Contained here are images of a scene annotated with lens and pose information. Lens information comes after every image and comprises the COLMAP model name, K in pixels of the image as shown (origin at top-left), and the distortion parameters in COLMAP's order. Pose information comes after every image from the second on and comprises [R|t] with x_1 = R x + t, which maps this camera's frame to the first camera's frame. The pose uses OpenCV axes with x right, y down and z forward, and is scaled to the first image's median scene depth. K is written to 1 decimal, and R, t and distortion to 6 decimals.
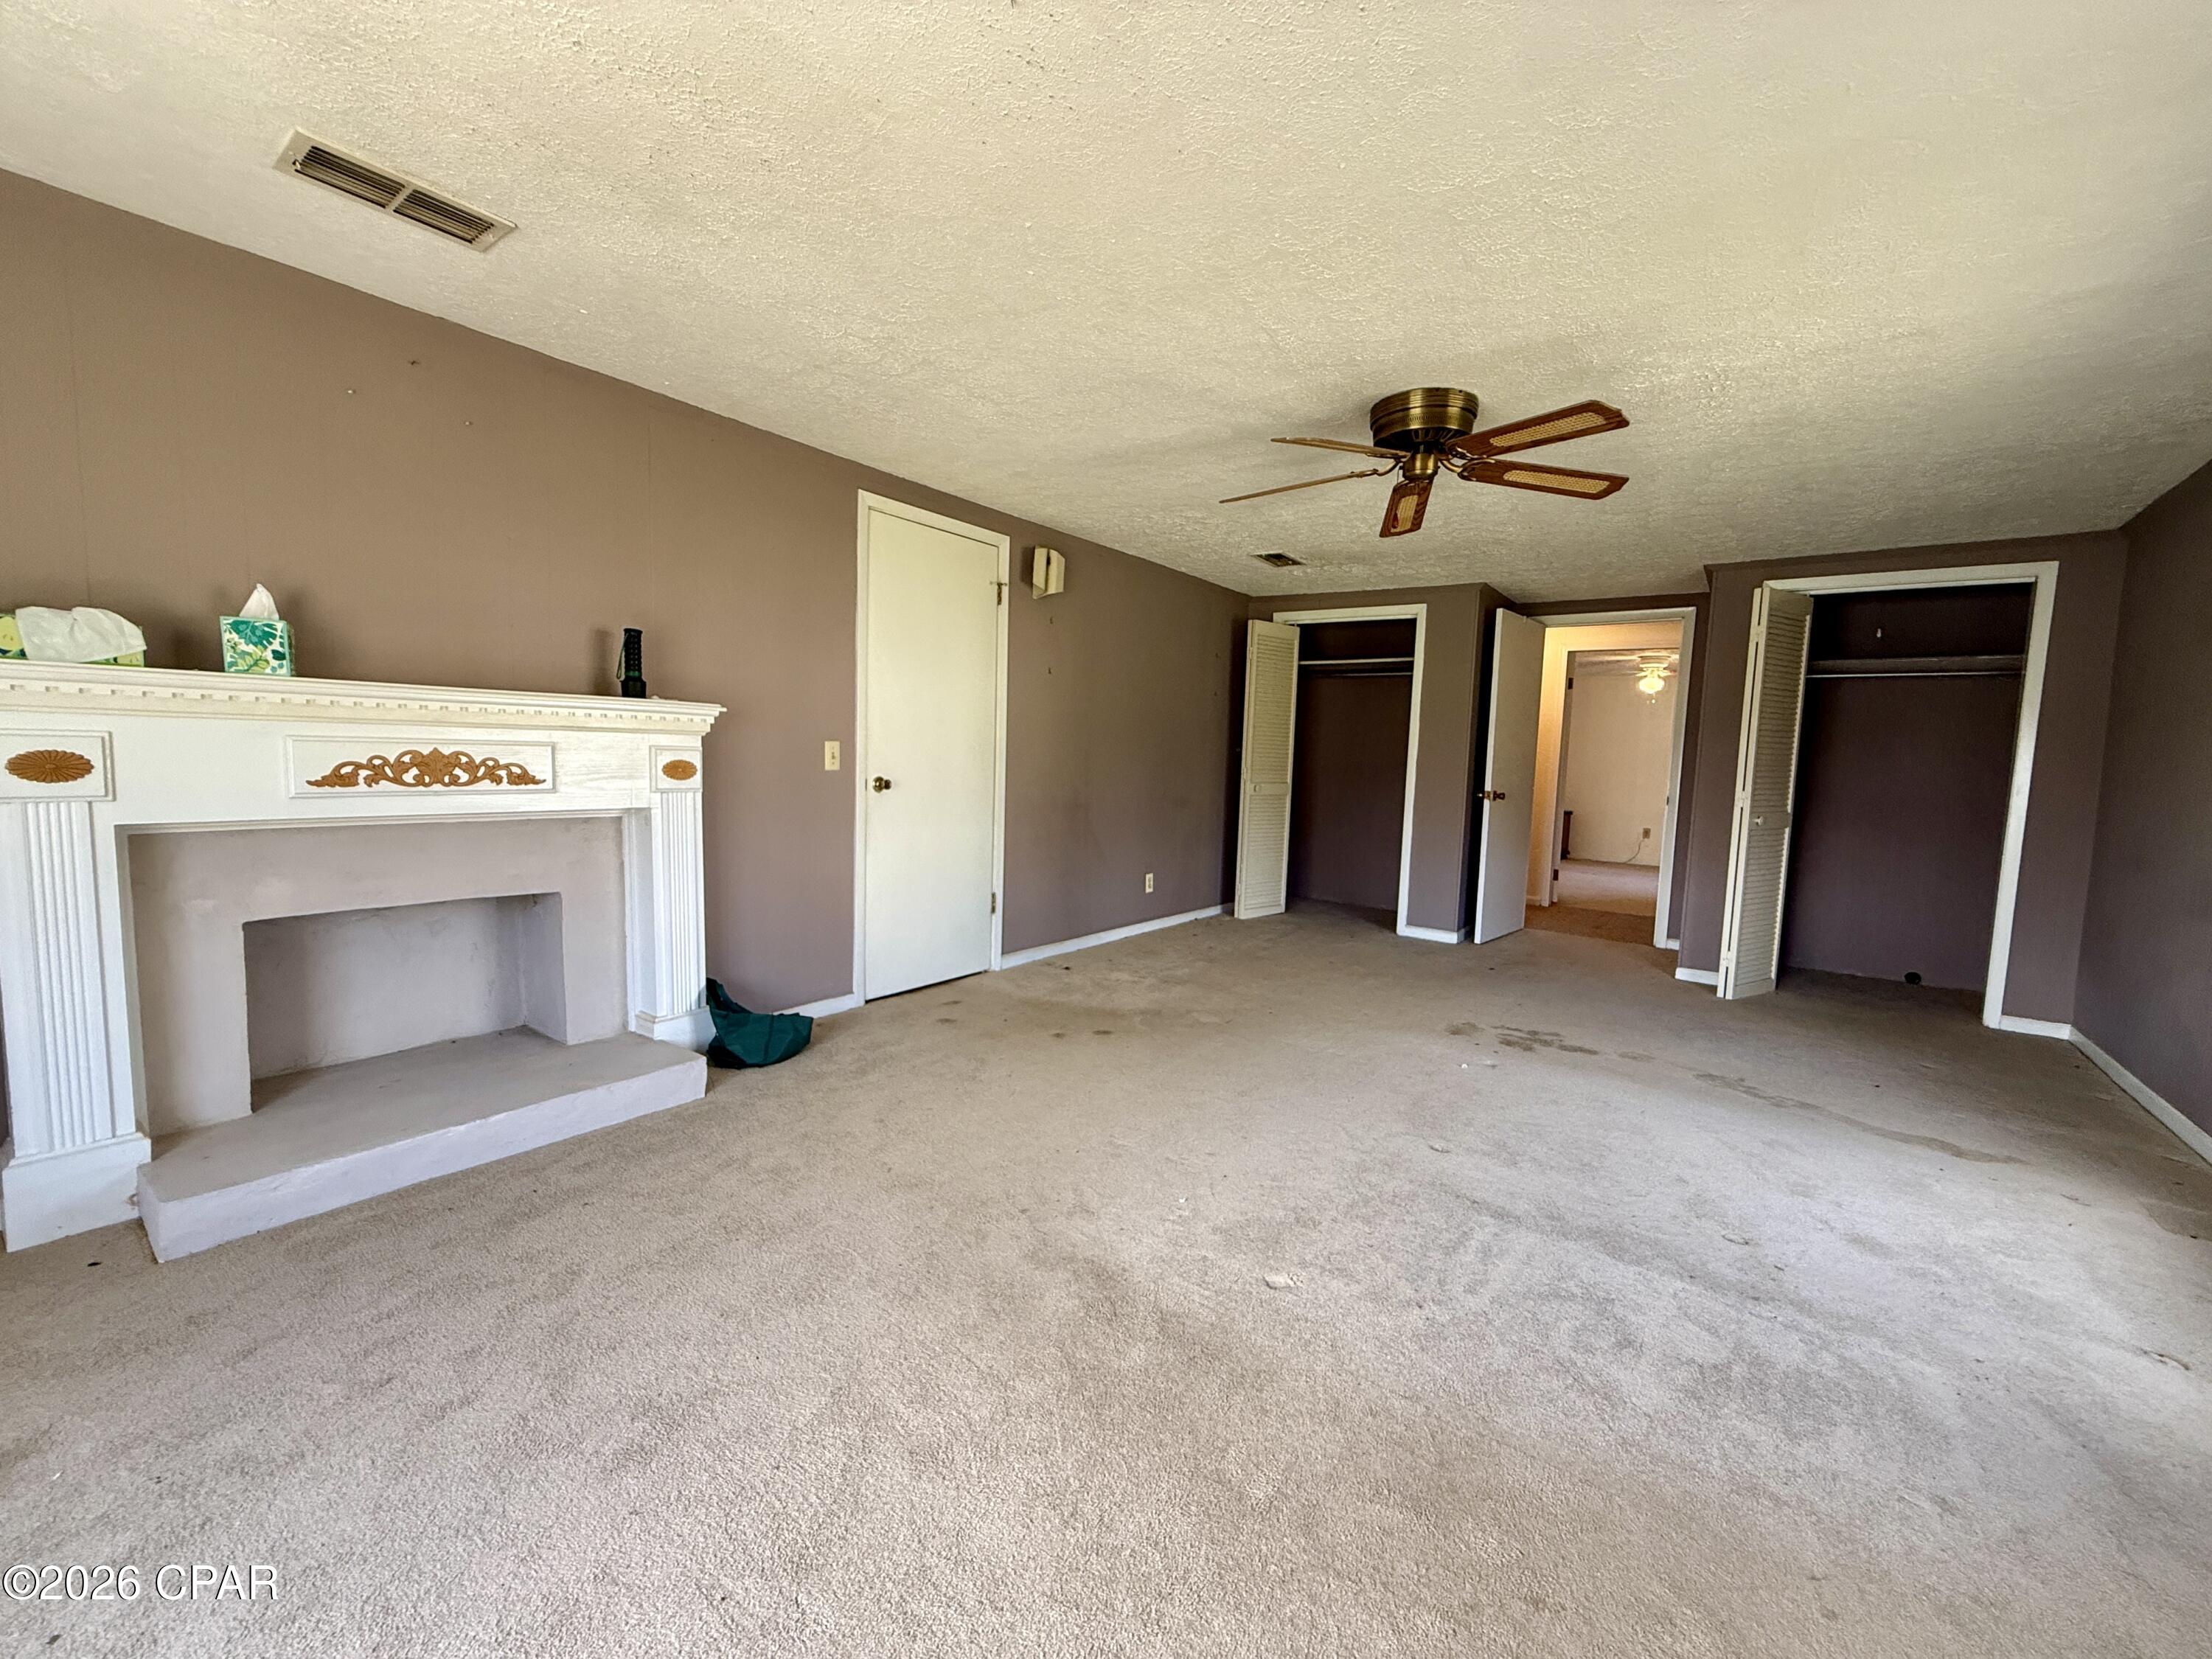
lens RADIAL K [[876.6, 0, 1100.5], [0, 876.6, 831.0], [0, 0, 1]] dist [0.000270, -0.000055]
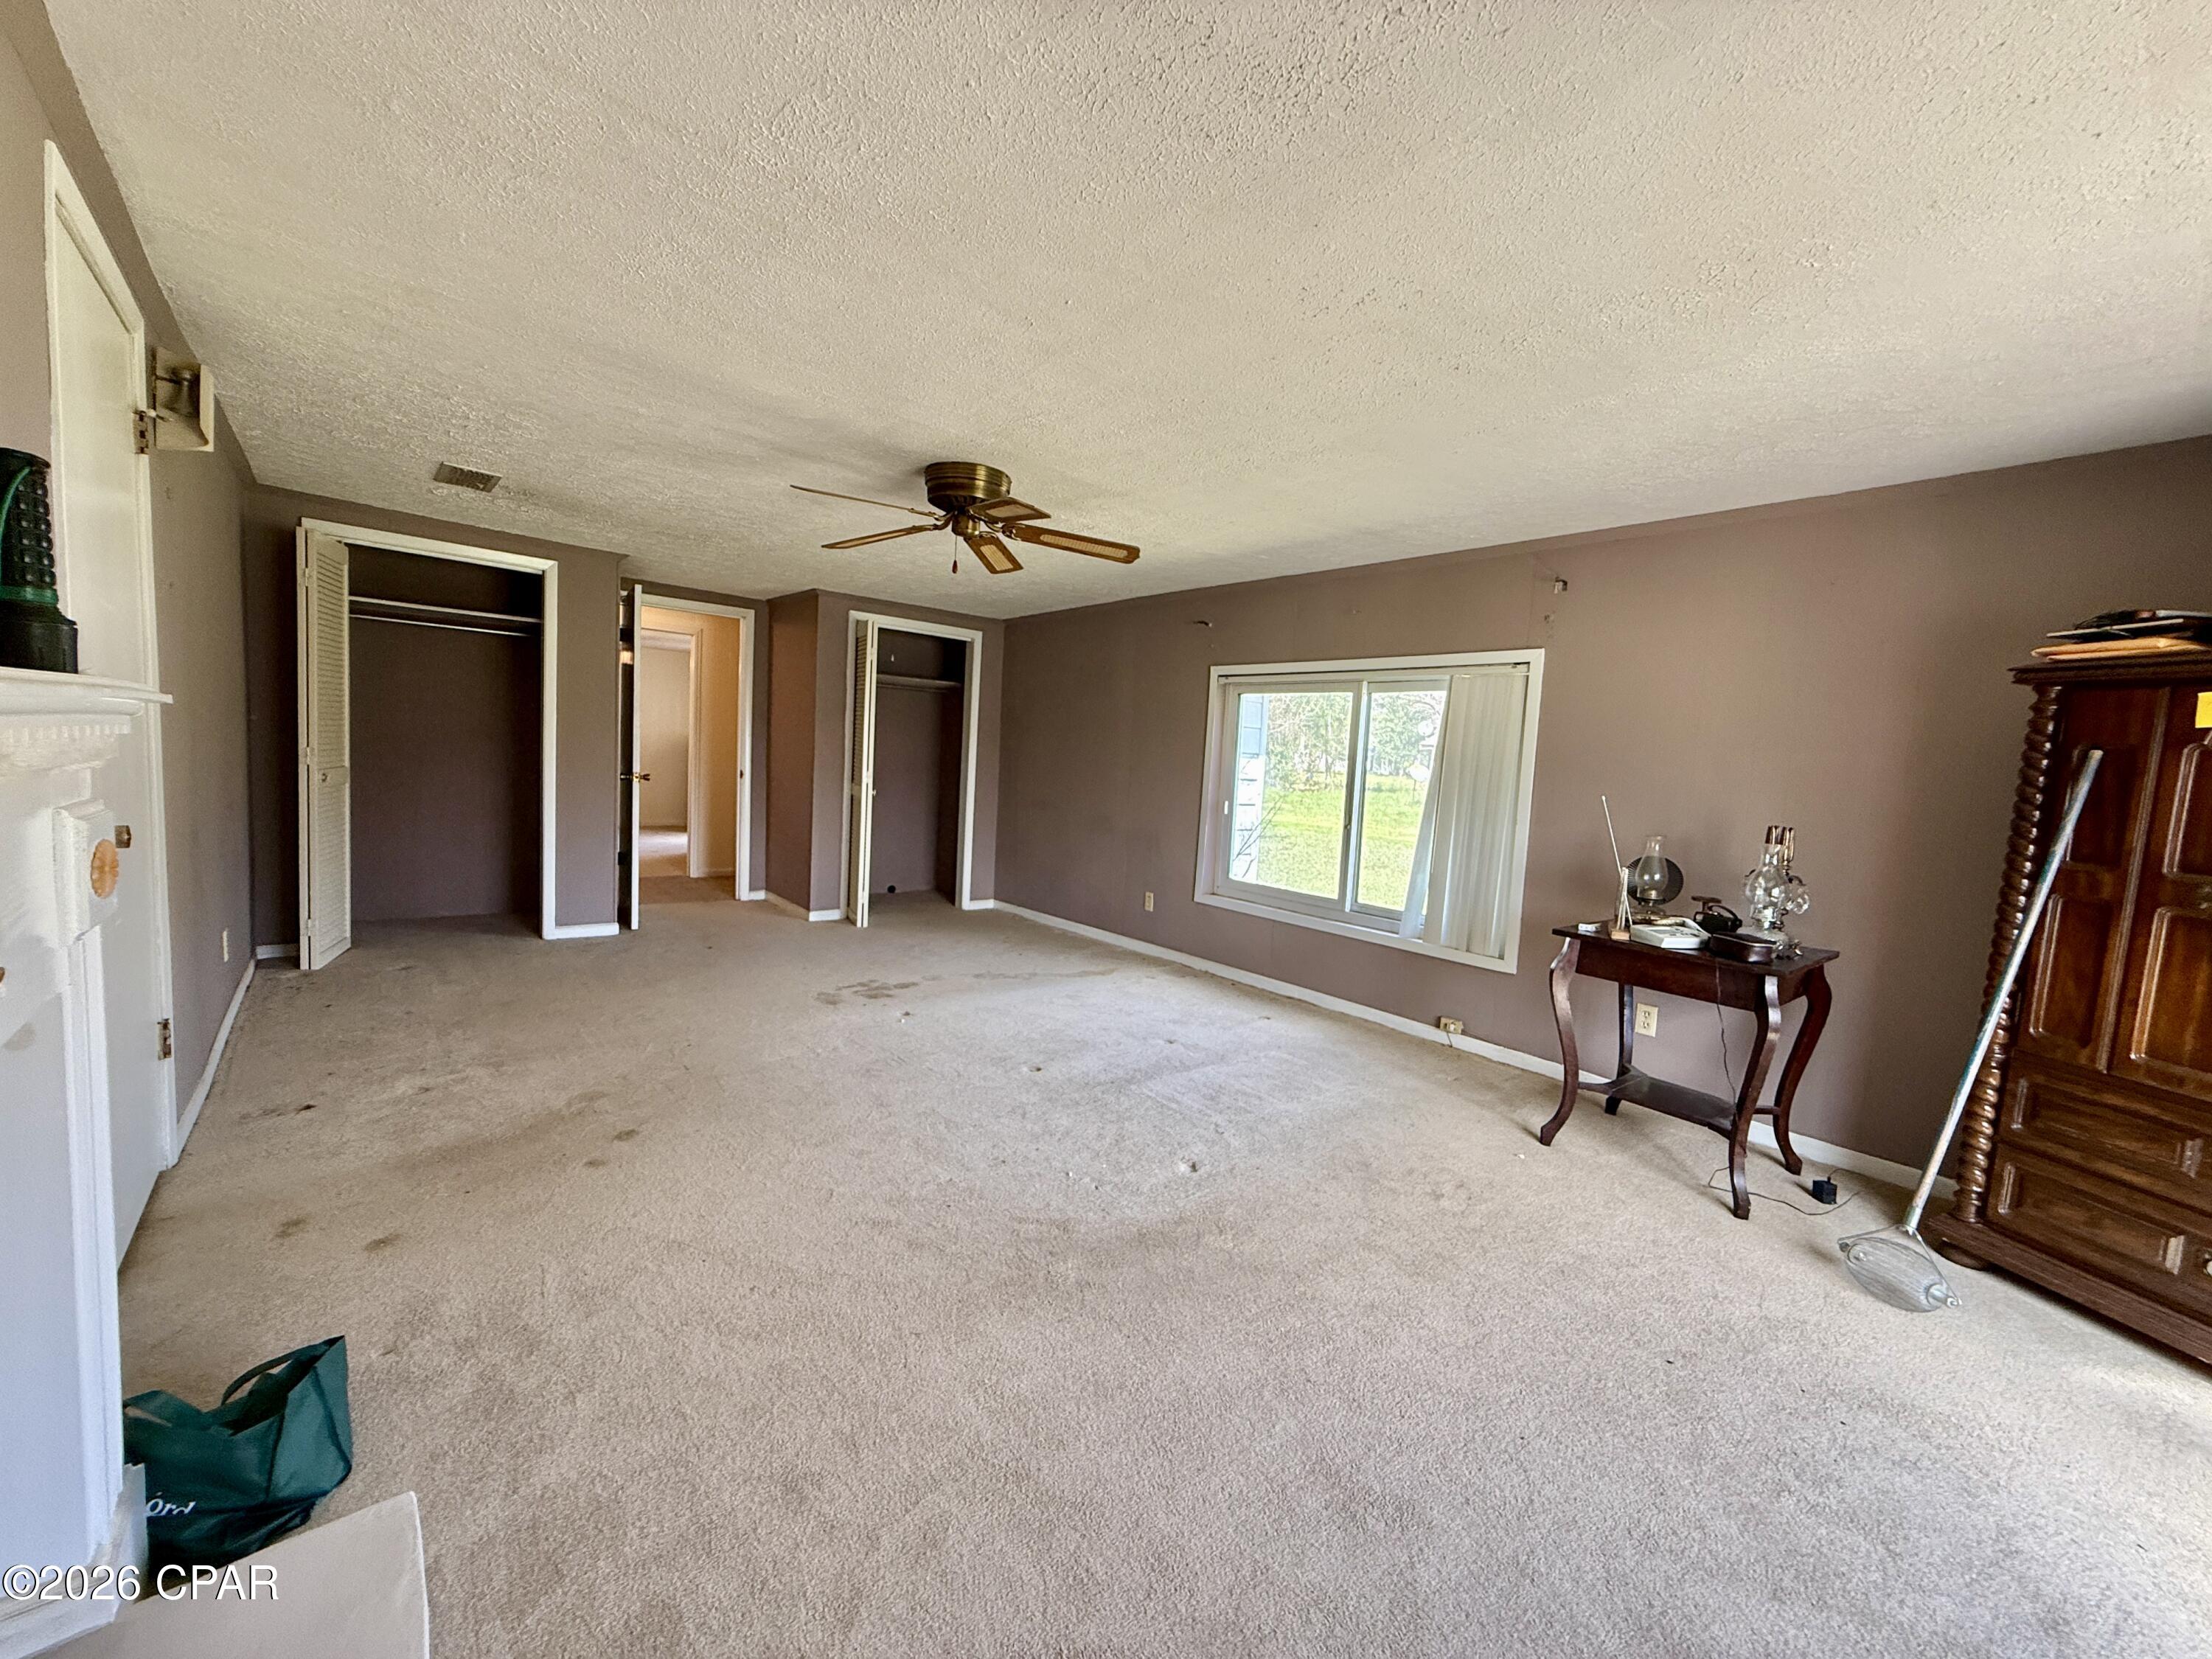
lens RADIAL K [[876.6, 0, 1100.5], [0, 876.6, 831.0], [0, 0, 1]] dist [0.000270, -0.000055]
pose [[0.229015, -0.101378, 0.968130, -0.576766], [0.036425, 0.994758, 0.095550, -0.082107], [-0.972741, 0.013382, 0.231507, 0.407465]]
